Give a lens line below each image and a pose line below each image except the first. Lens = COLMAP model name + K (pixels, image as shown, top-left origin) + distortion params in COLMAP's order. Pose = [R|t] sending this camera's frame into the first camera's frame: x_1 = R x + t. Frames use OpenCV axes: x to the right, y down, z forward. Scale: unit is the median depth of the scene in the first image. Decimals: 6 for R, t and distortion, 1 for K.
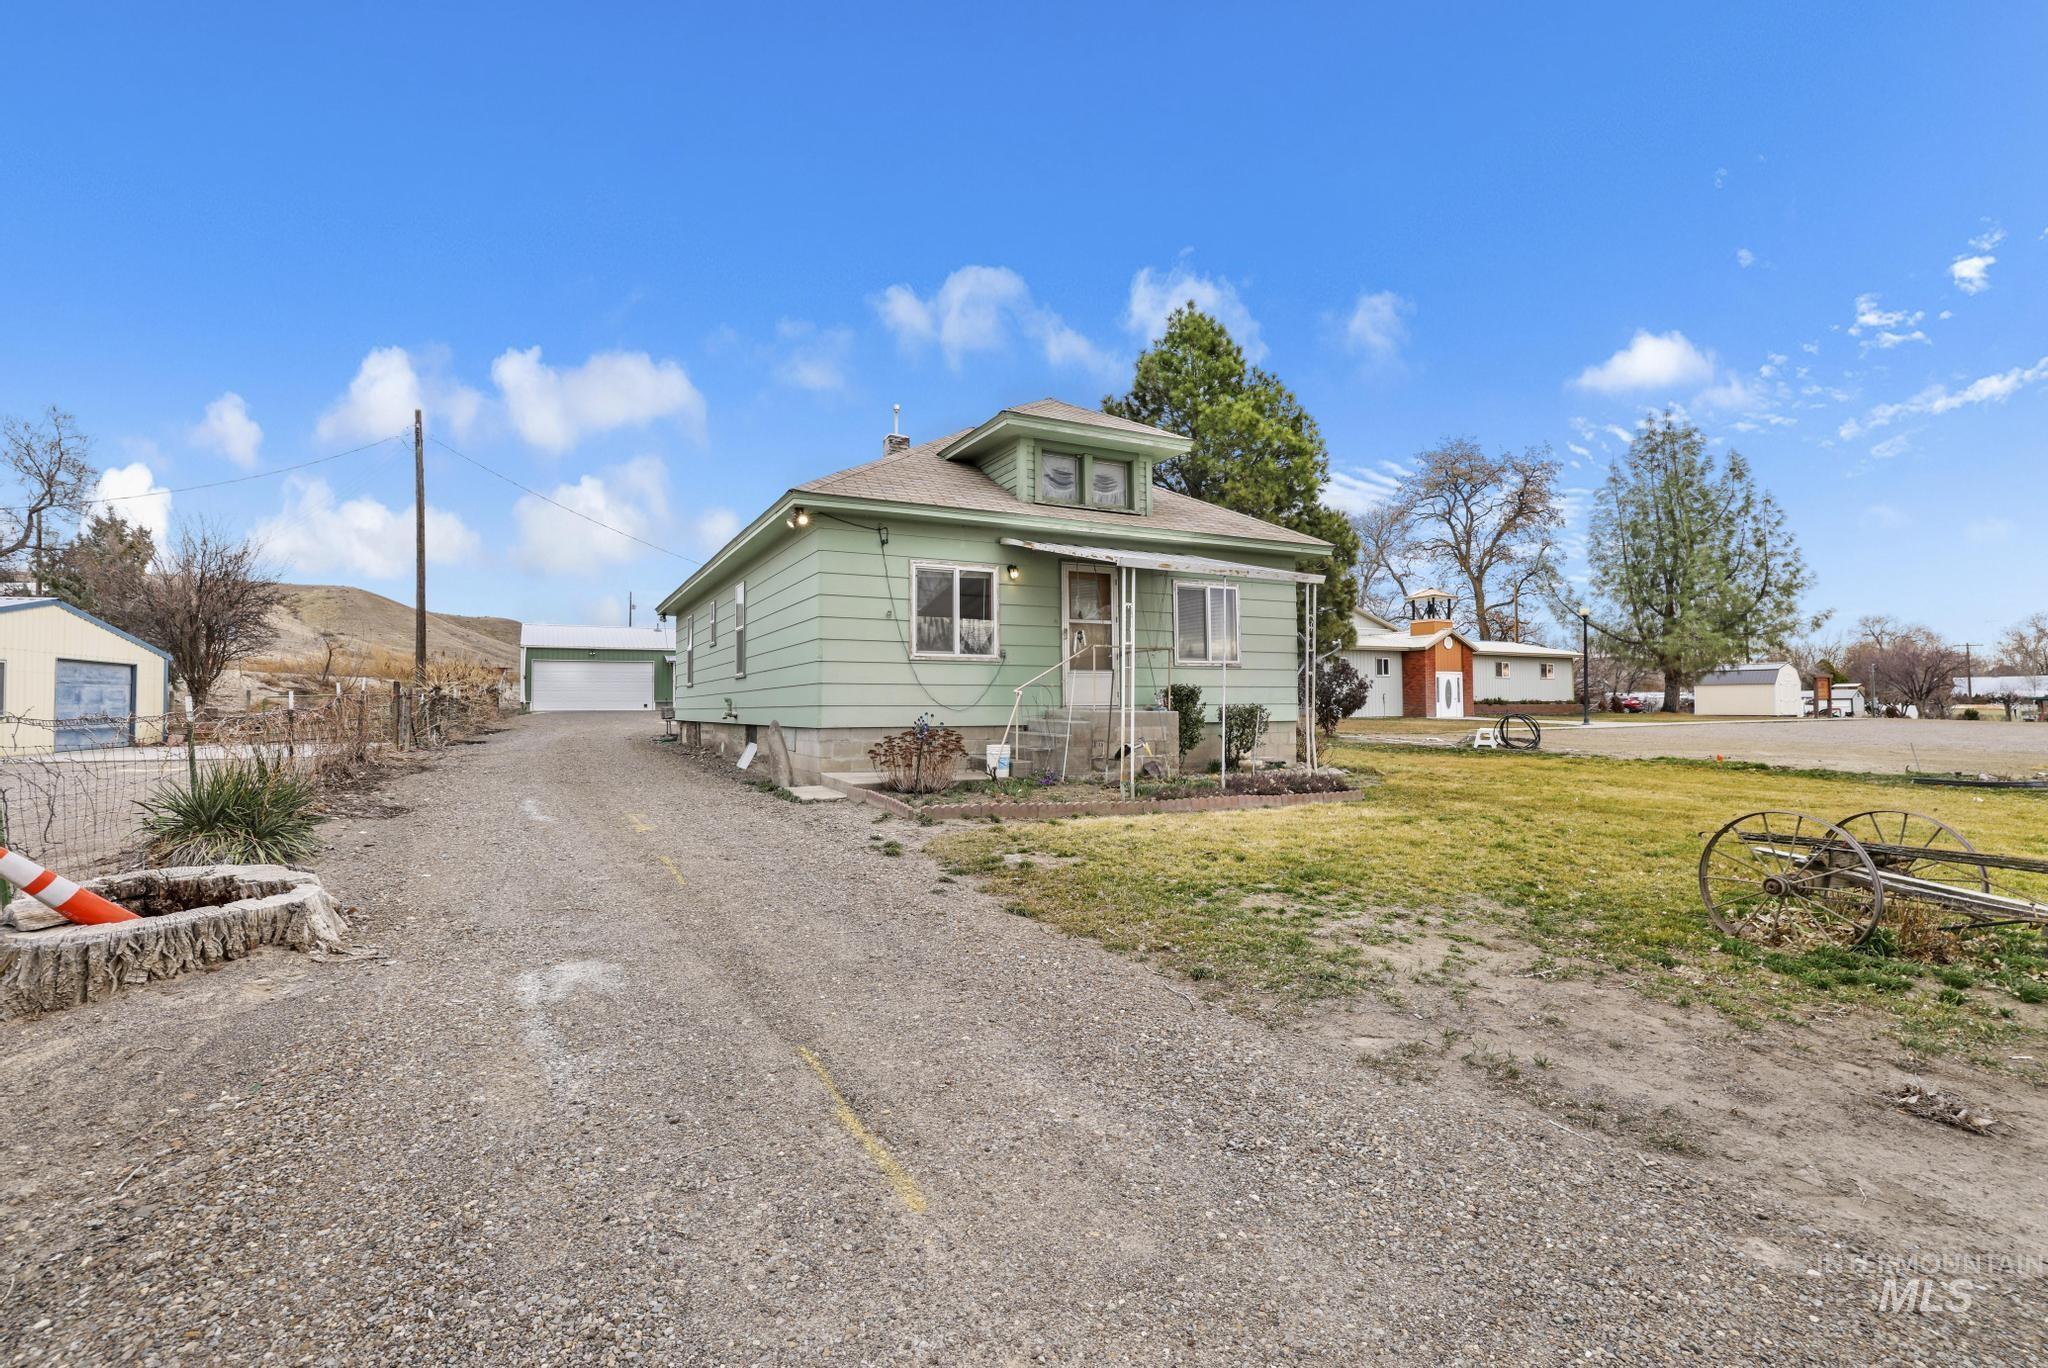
lens RADIAL K [[936.2, 0, 1024.0], [0, 936.2, 684.0], [0, 0, 1]] dist [-0.047272, 0.000158]
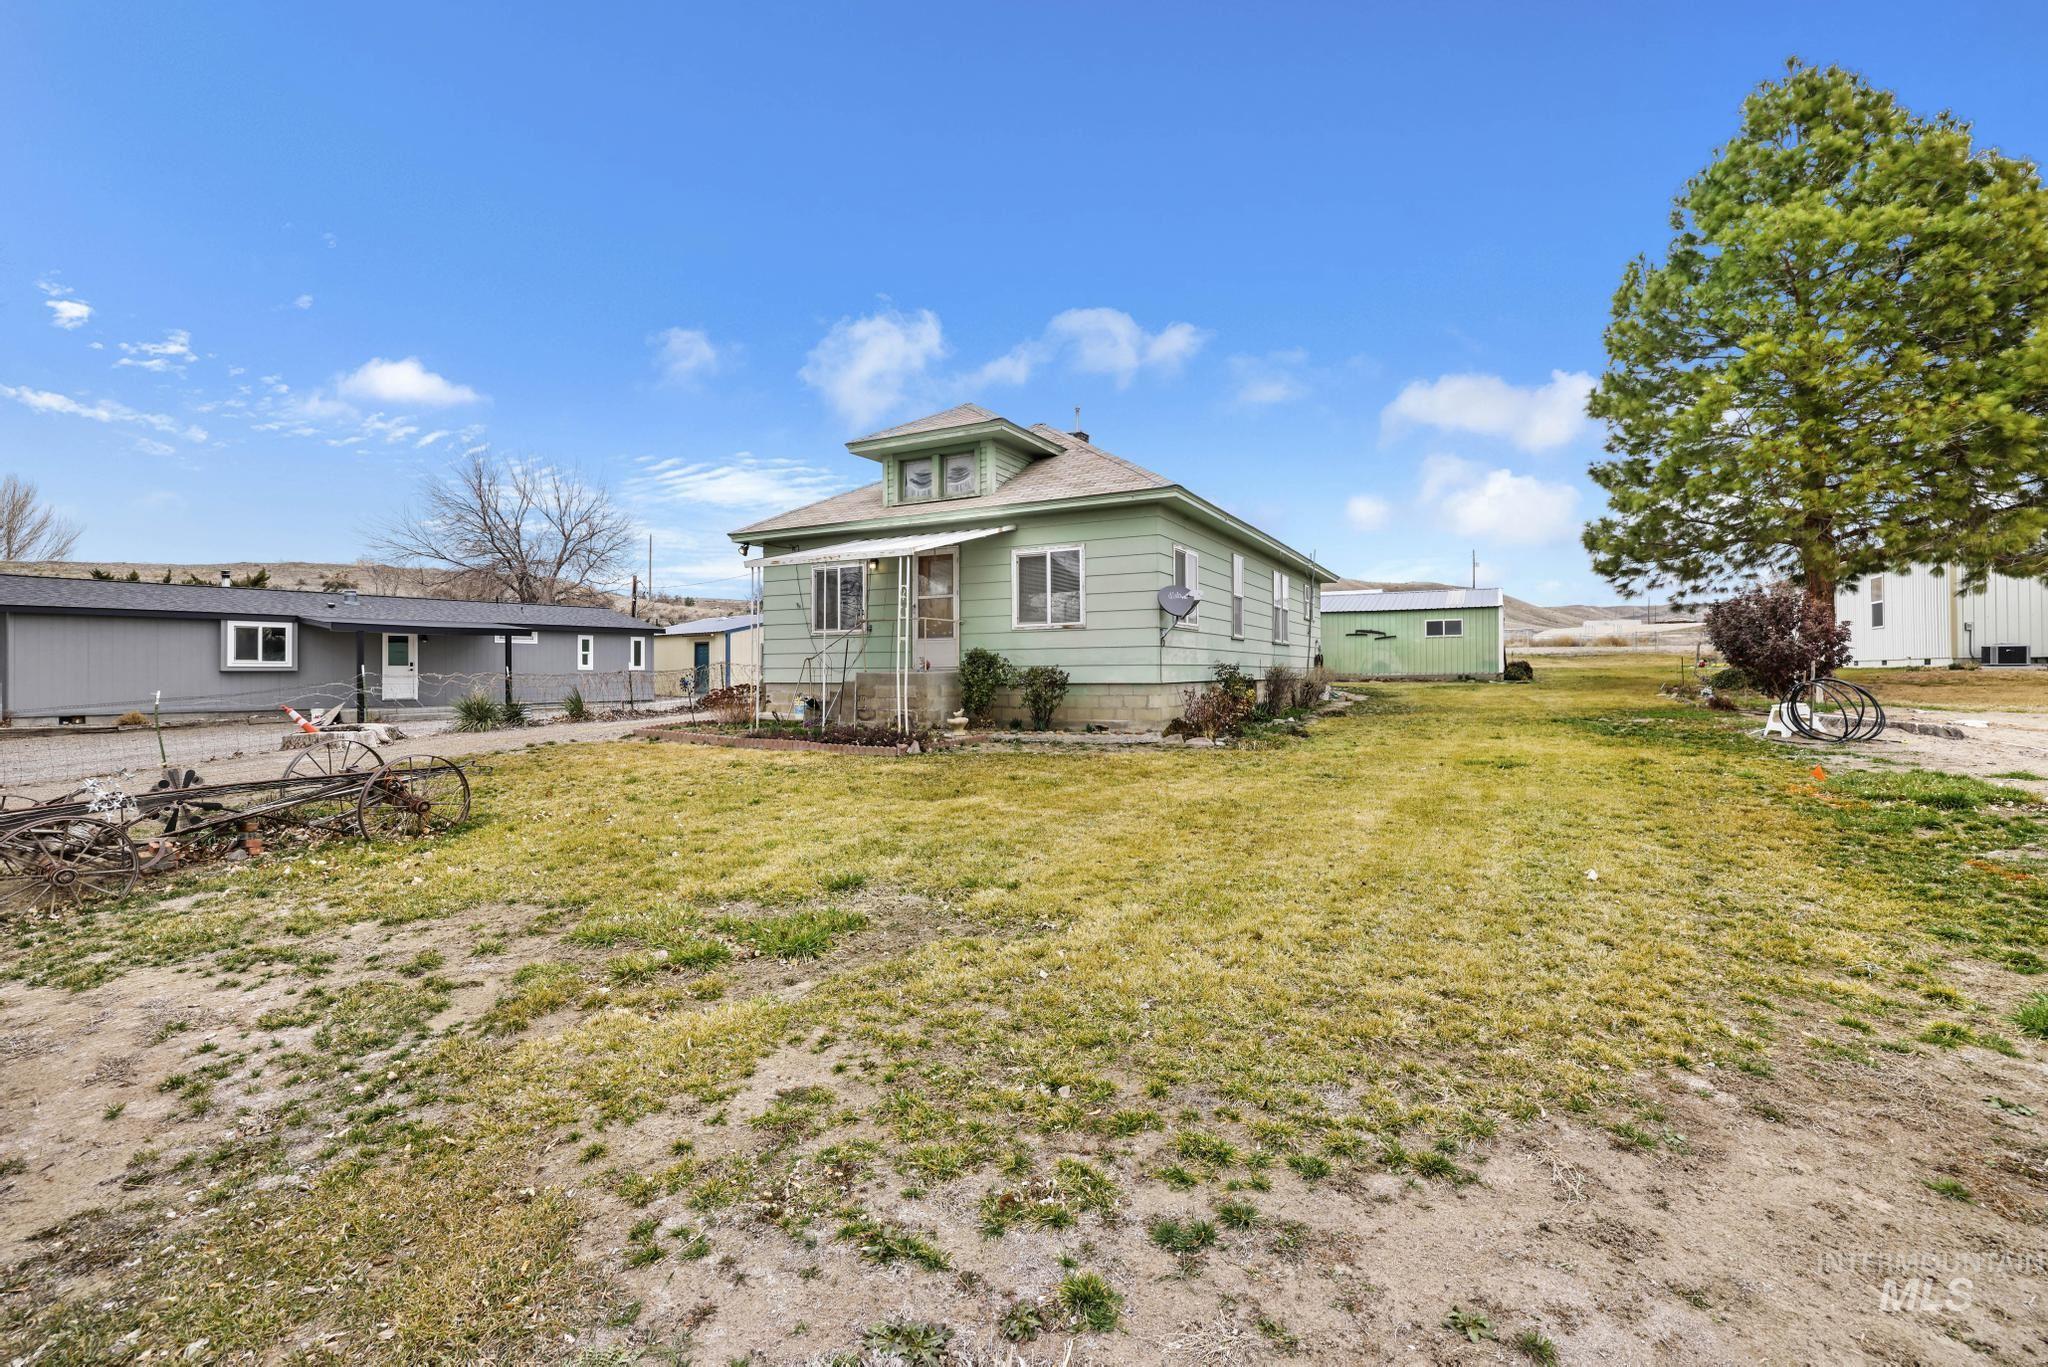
lens RADIAL K [[907.0, 0, 1010.8], [0, 907.0, 672.3], [0, 0, 1]] dist [-0.050699, 0.018531]
pose [[0.551535, 0.002868, -0.834147, 0.882876], [0.023655, 0.999538, 0.019077, 0.007960], [0.833816, -0.030254, 0.551212, 0.363145]]
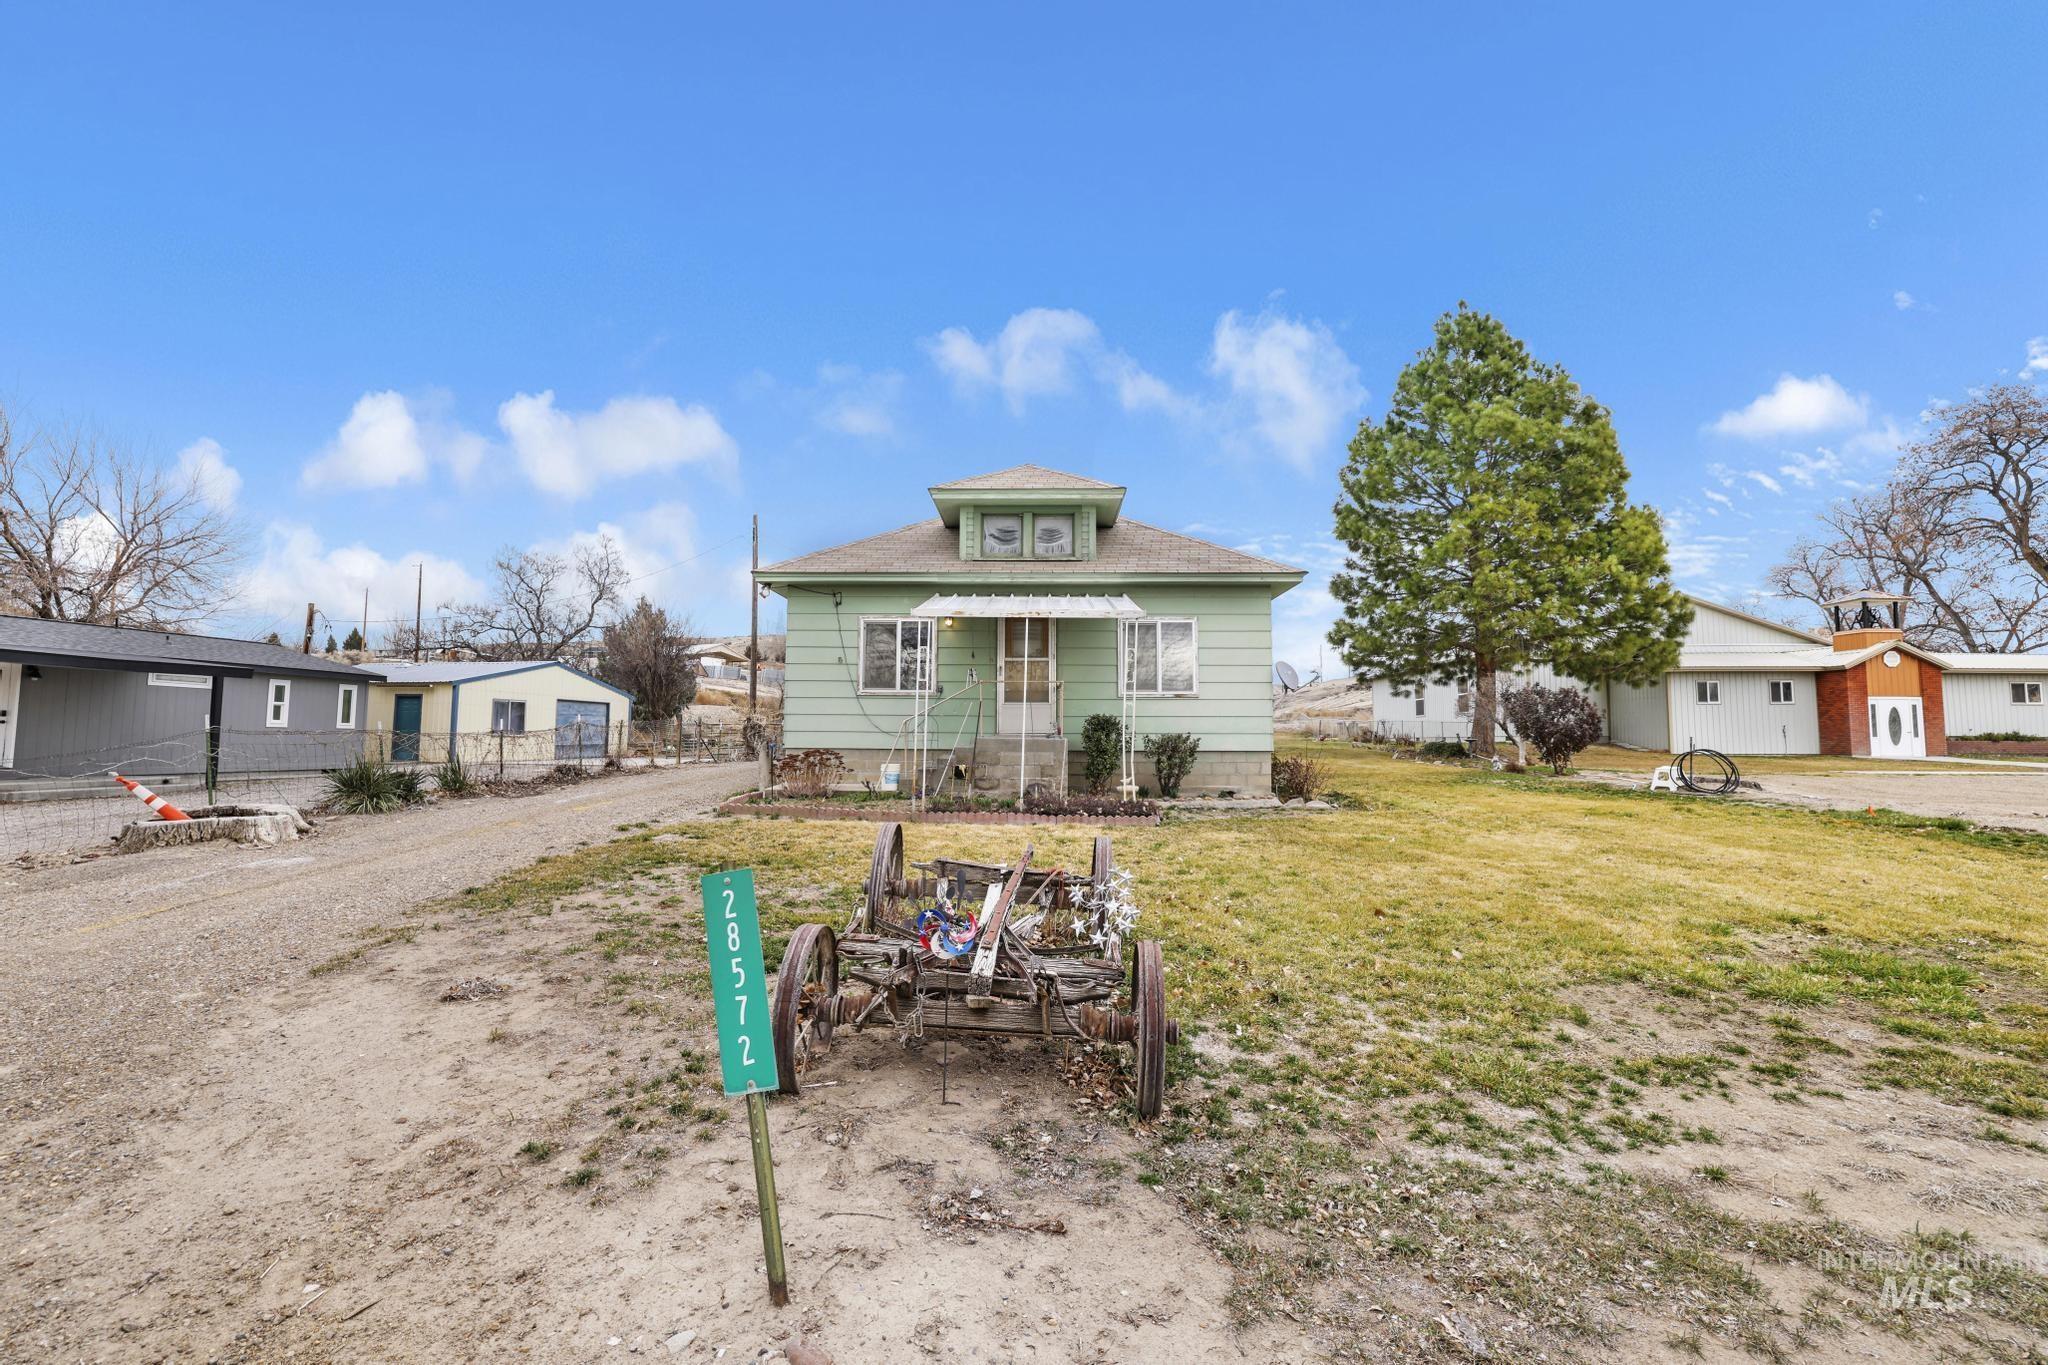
lens RADIAL K [[907.0, 0, 1010.8], [0, 907.0, 671.3], [0, 0, 1]] dist [-0.050699, 0.018531]
pose [[0.868815, -0.026338, -0.494435, 0.488263], [0.001506, 0.998720, -0.050553, 0.003002], [0.495134, 0.043177, 0.867743, 0.030915]]
